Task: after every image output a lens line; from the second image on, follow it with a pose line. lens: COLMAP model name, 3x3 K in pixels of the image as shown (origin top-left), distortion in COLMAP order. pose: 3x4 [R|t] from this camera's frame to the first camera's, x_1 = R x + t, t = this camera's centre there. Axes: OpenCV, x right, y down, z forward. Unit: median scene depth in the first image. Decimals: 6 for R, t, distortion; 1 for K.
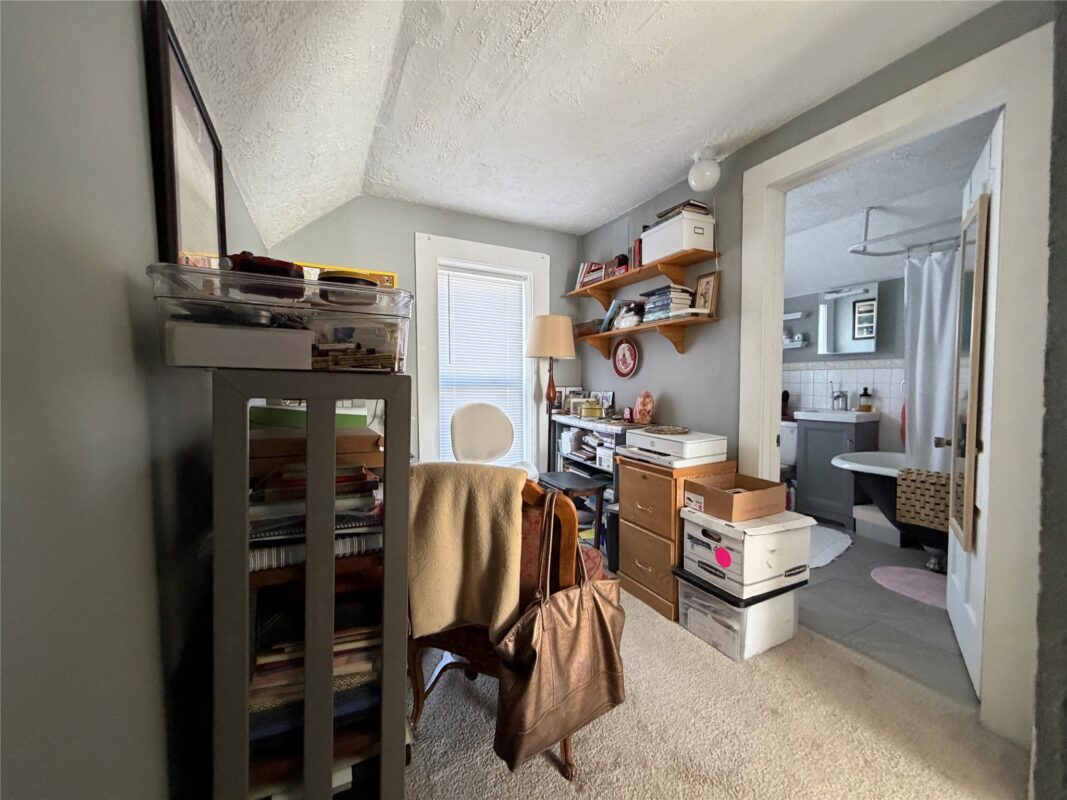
lens RADIAL K [[424.3, 0, 528.9], [0, 424.3, 396.5], [0, 0, 1]] dist [-0.000667, -0.000094]
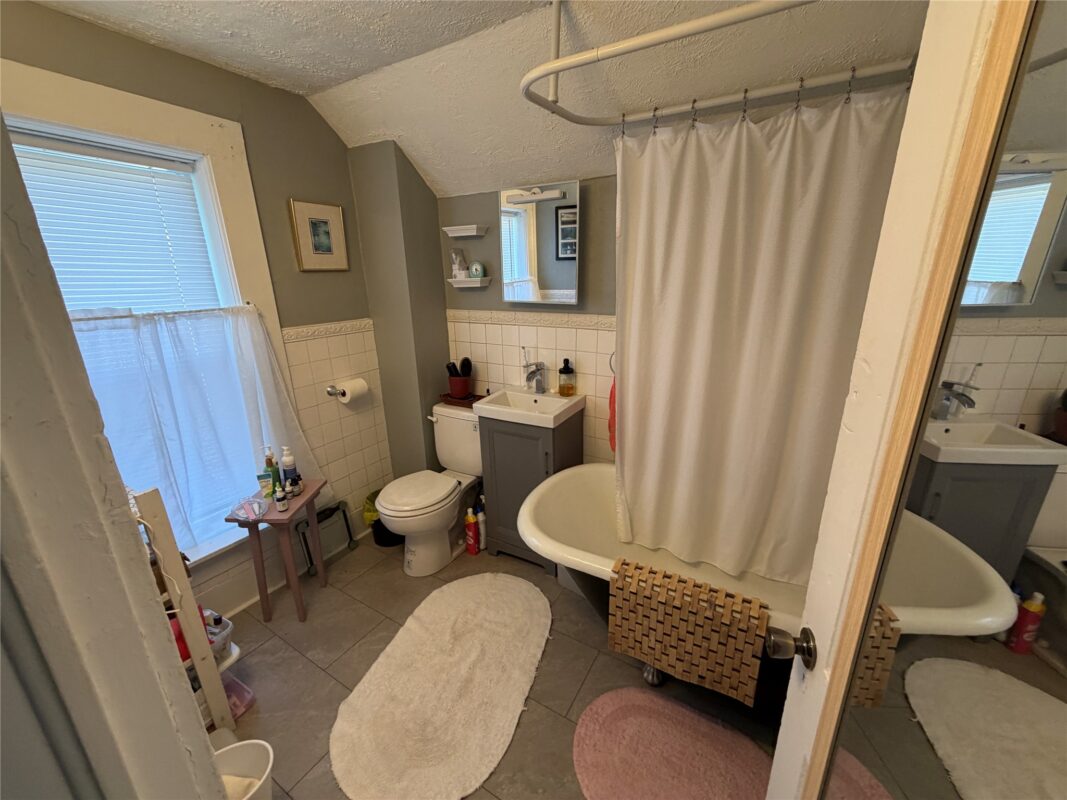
lens RADIAL K [[424.3, 0, 535.2], [0, 424.3, 407.0], [0, 0, 1]] dist [-0.000667, -0.000094]
pose [[0.833844, -0.174825, 0.523584, 0.404483], [0.033662, 0.962861, 0.267891, -0.123799], [-0.550972, -0.205754, 0.808761, 0.490747]]
